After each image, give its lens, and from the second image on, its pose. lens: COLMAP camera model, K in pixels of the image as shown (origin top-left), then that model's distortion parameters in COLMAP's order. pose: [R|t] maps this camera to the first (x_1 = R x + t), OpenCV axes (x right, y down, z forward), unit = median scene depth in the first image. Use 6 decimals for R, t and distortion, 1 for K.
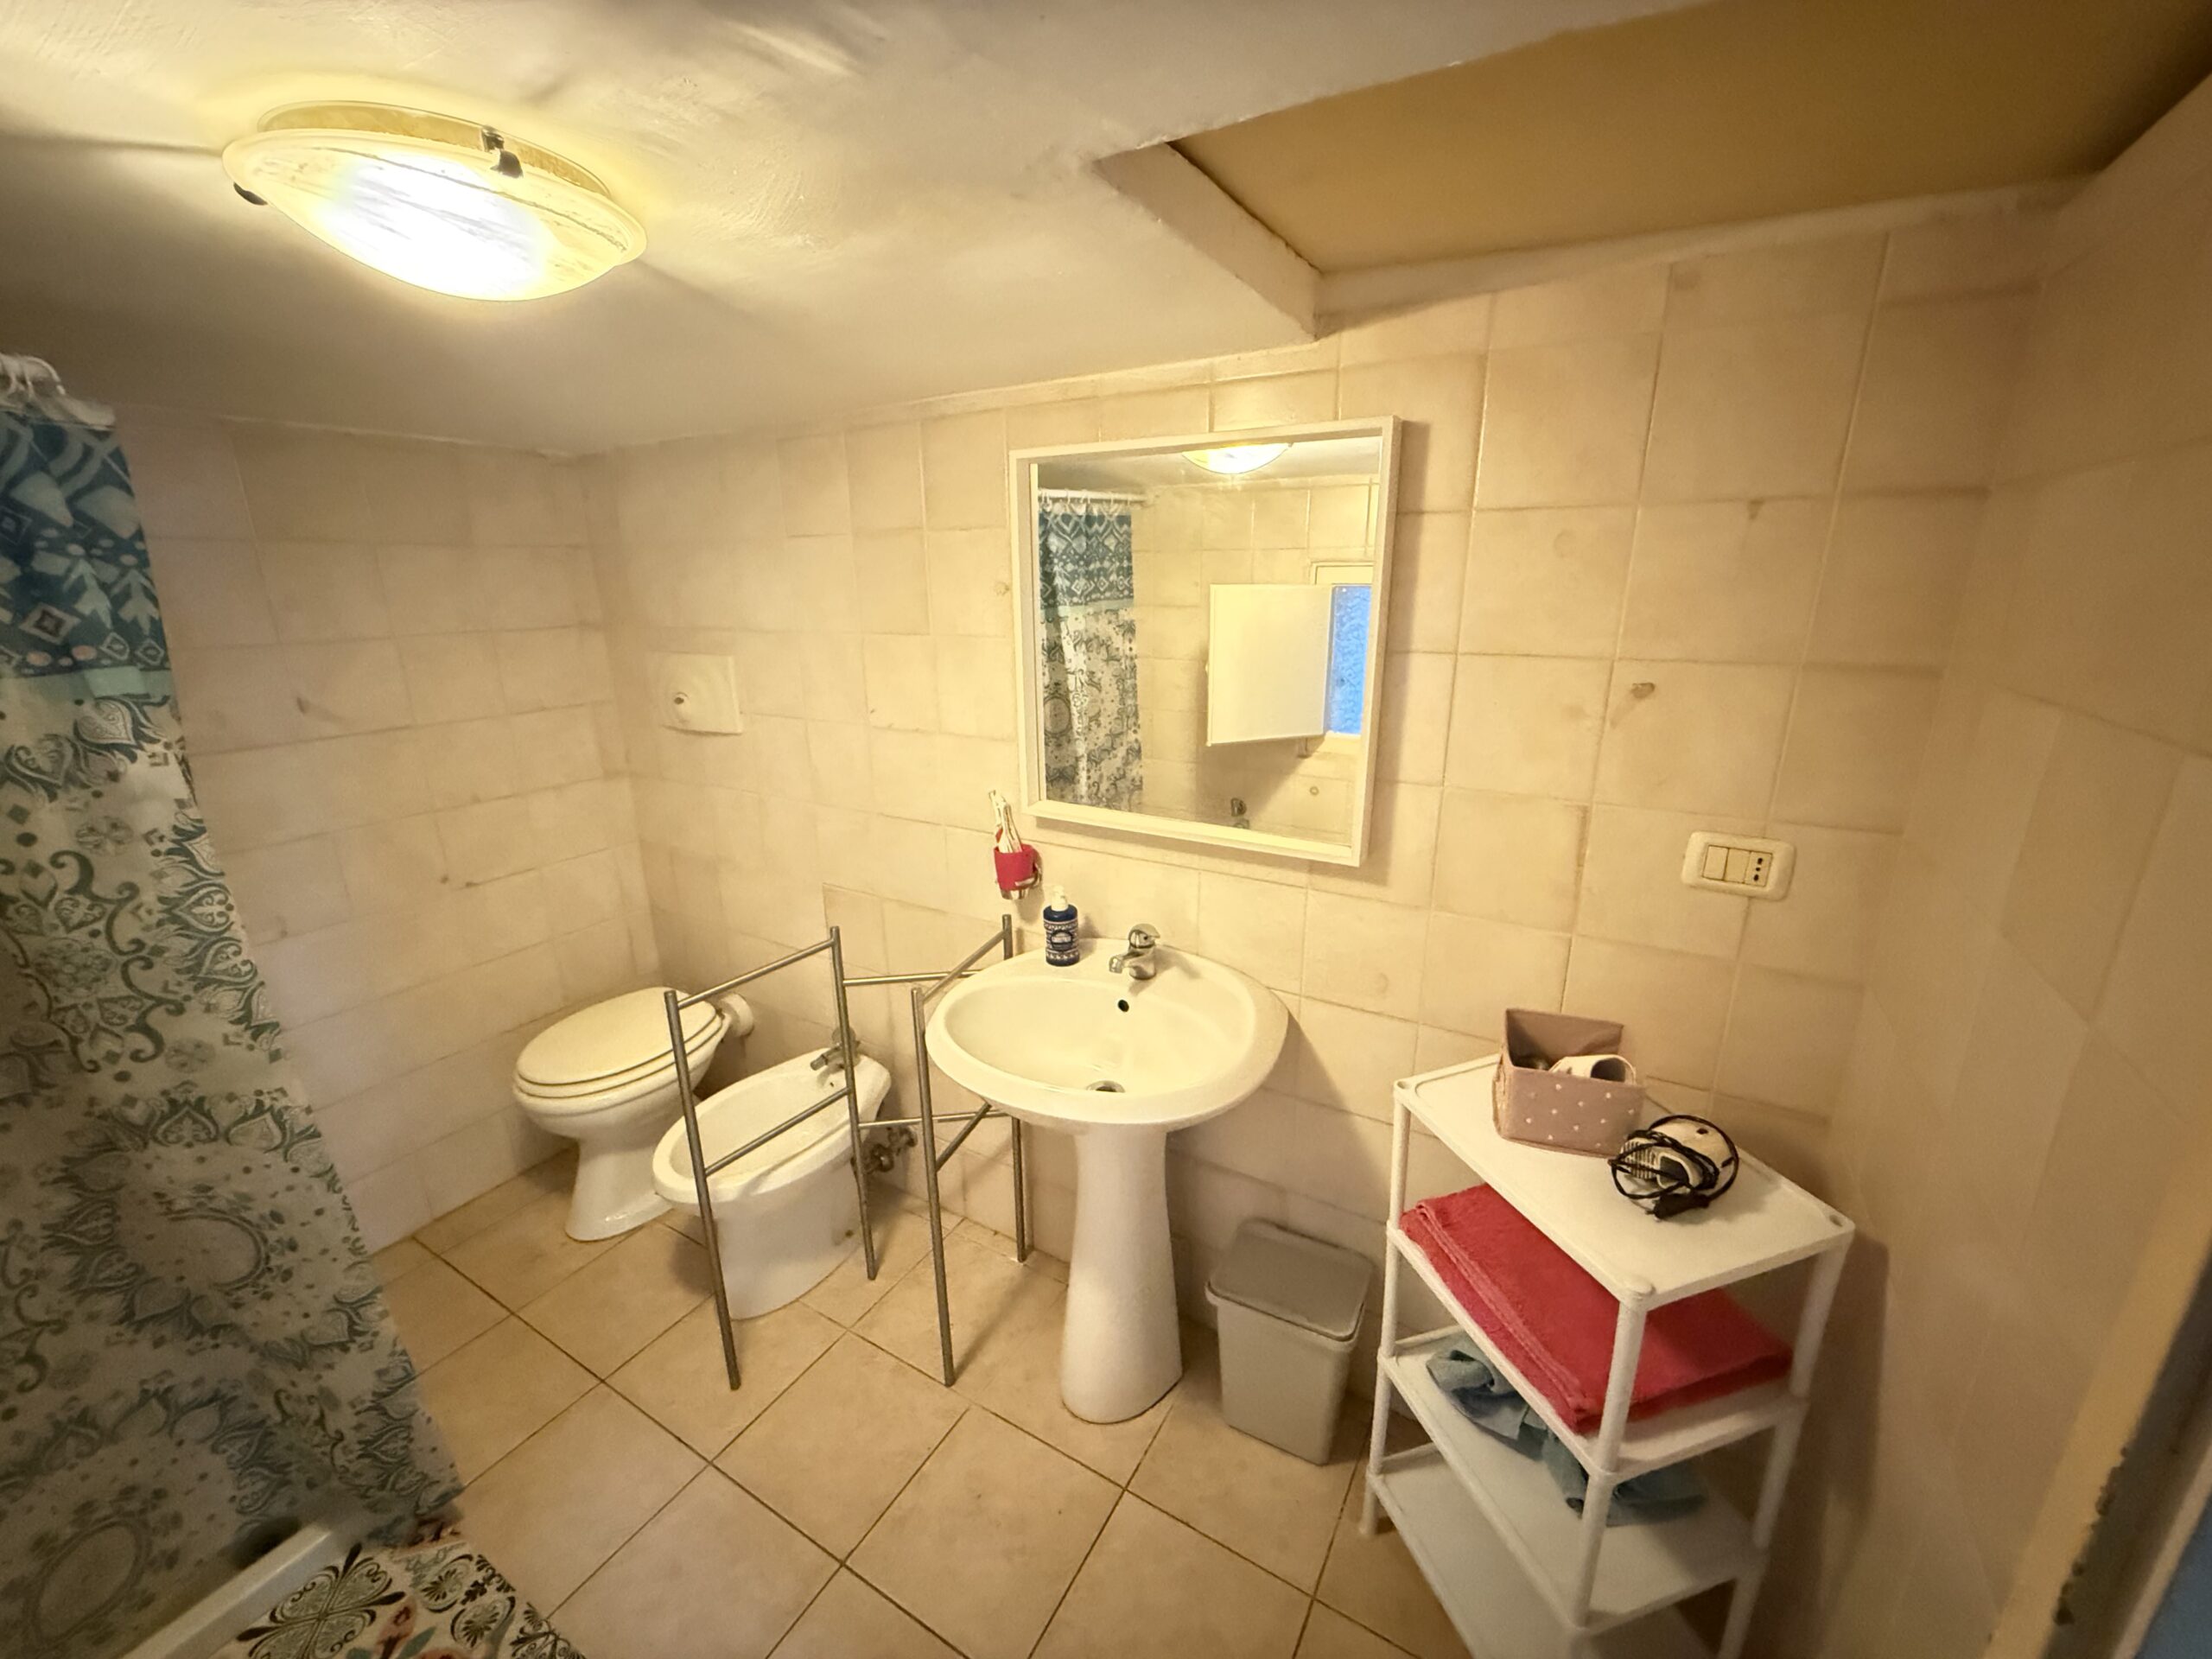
lens RADIAL K [[877.8, 0, 1097.8], [0, 877.8, 831.0], [0, 0, 1]] dist [-0.001163, -0.000217]
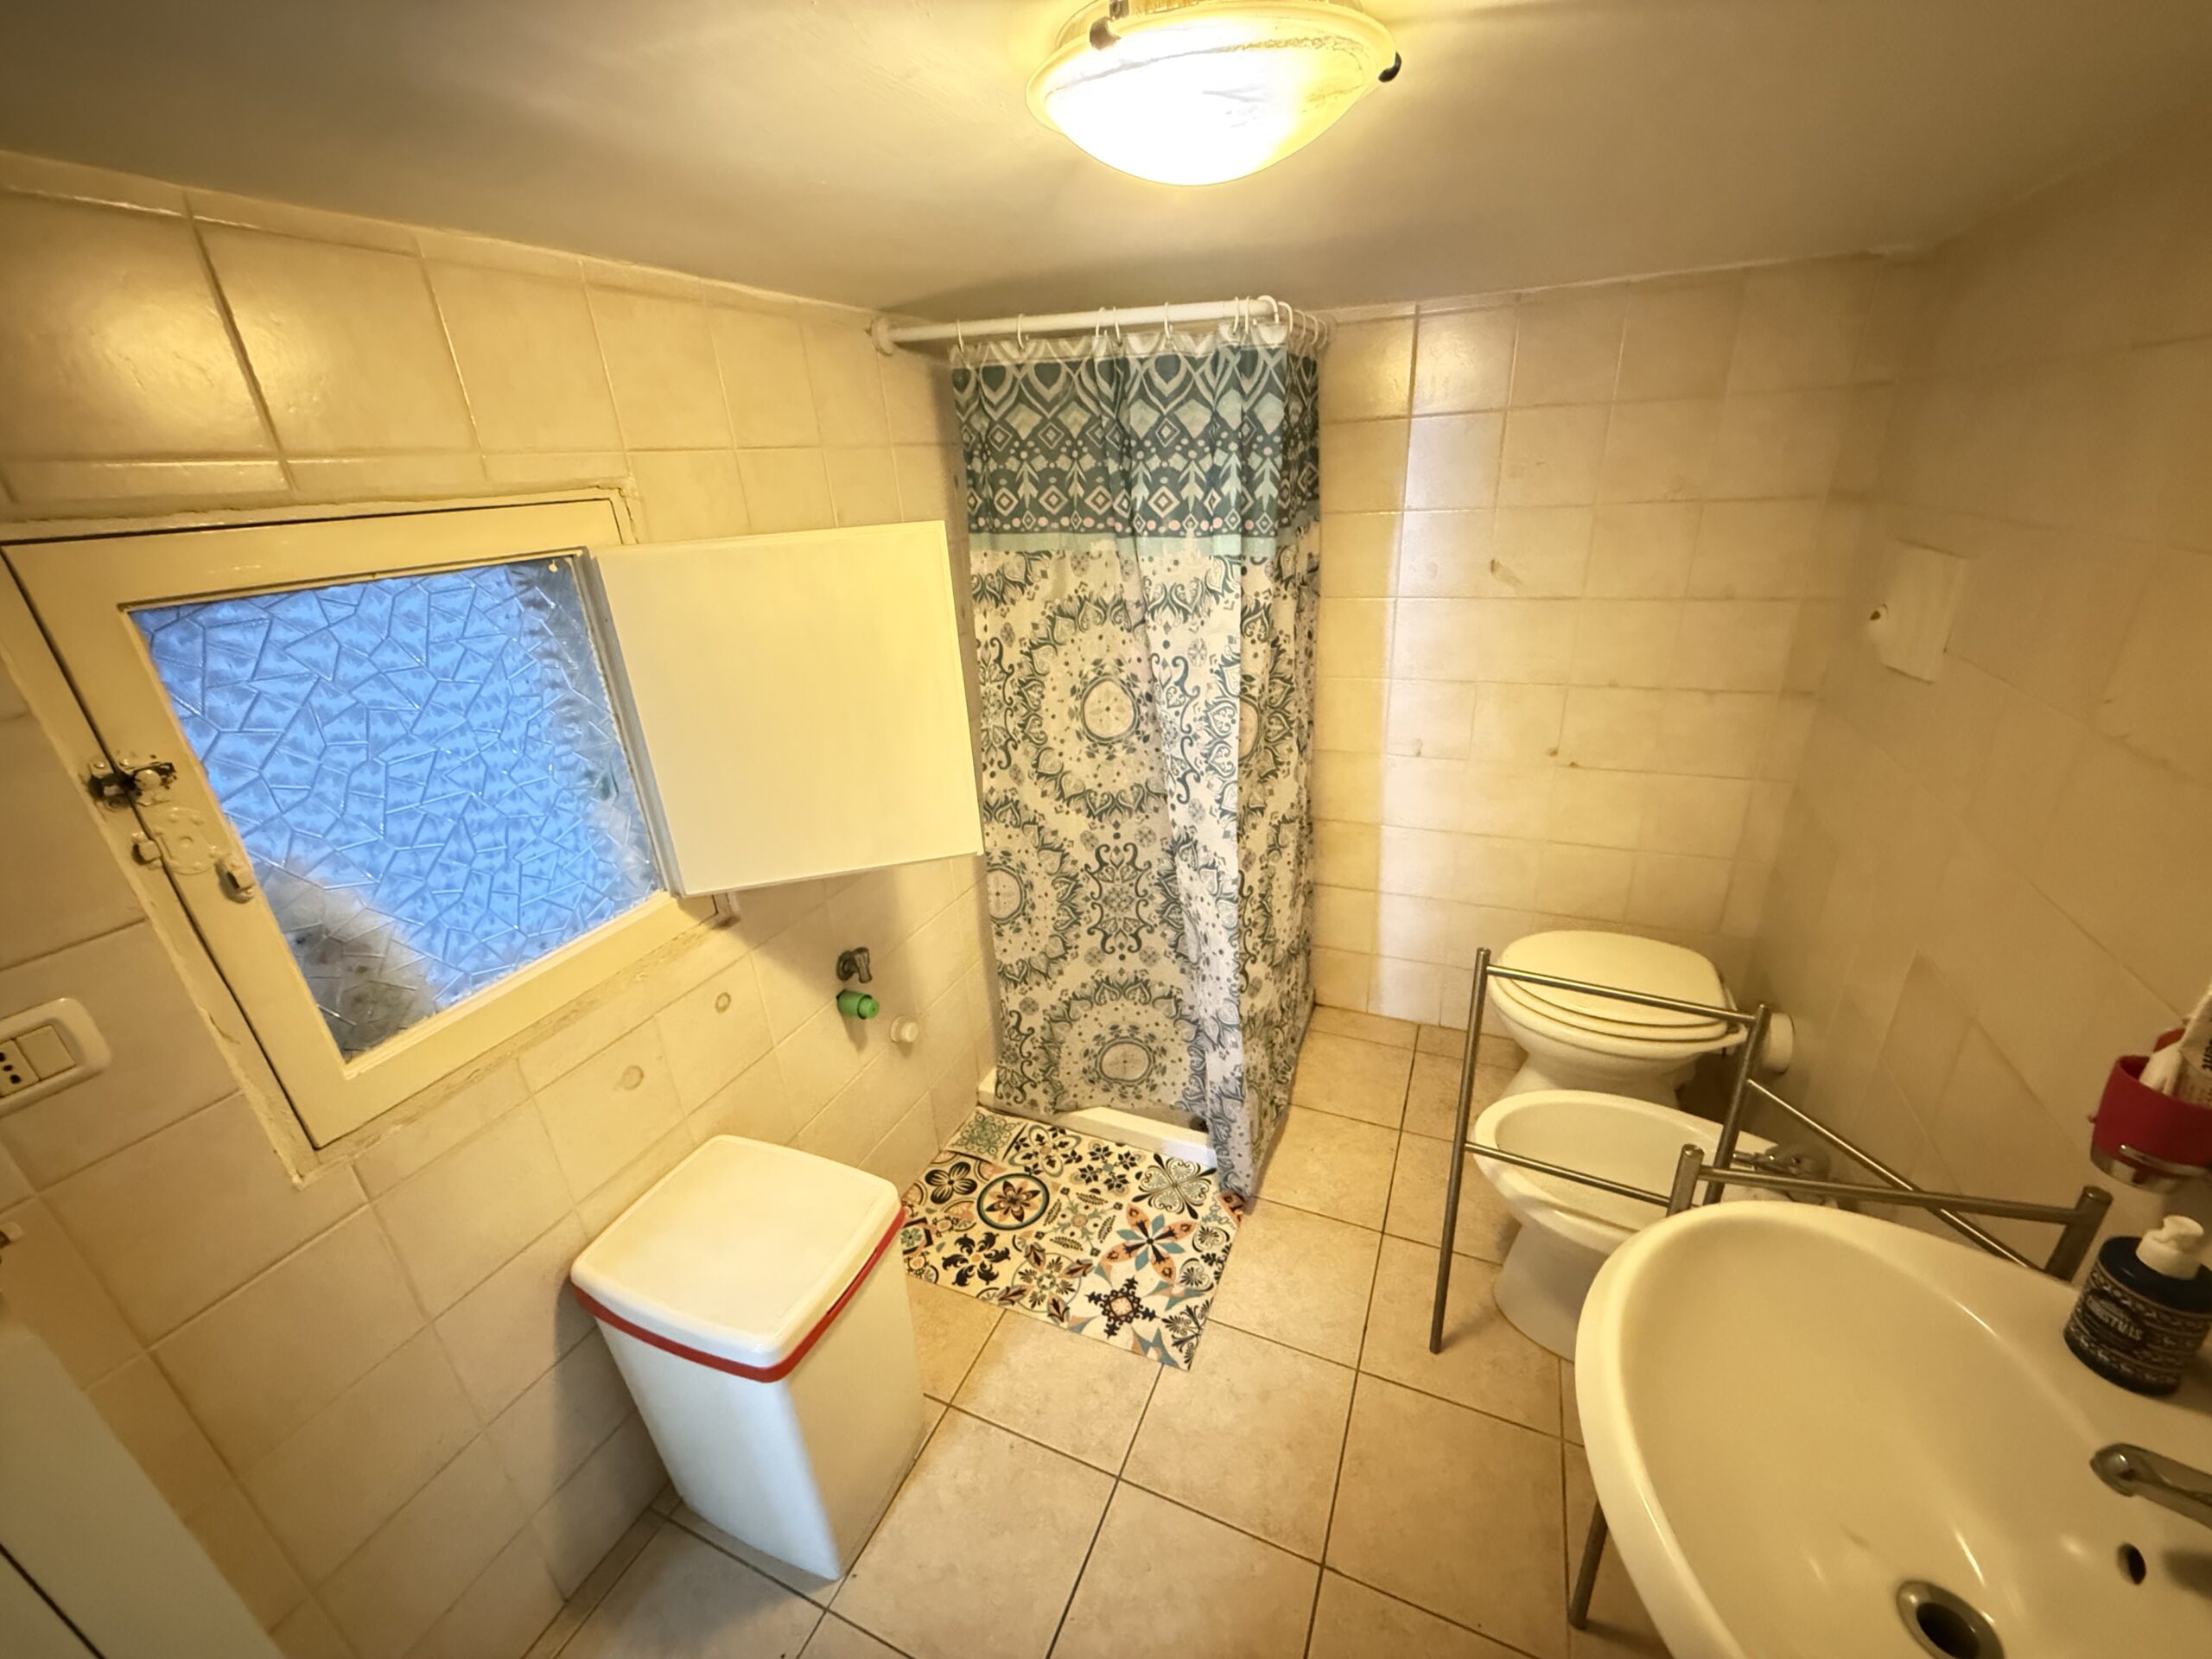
lens RADIAL K [[877.8, 0, 1101.8], [0, 877.8, 829.1], [0, 0, 1]] dist [-0.001163, -0.000217]
pose [[0.121479, 0.386161, -0.914397, 0.243976], [-0.224560, 0.908027, 0.353638, -0.165894], [0.966859, 0.162377, 0.197023, 0.478889]]
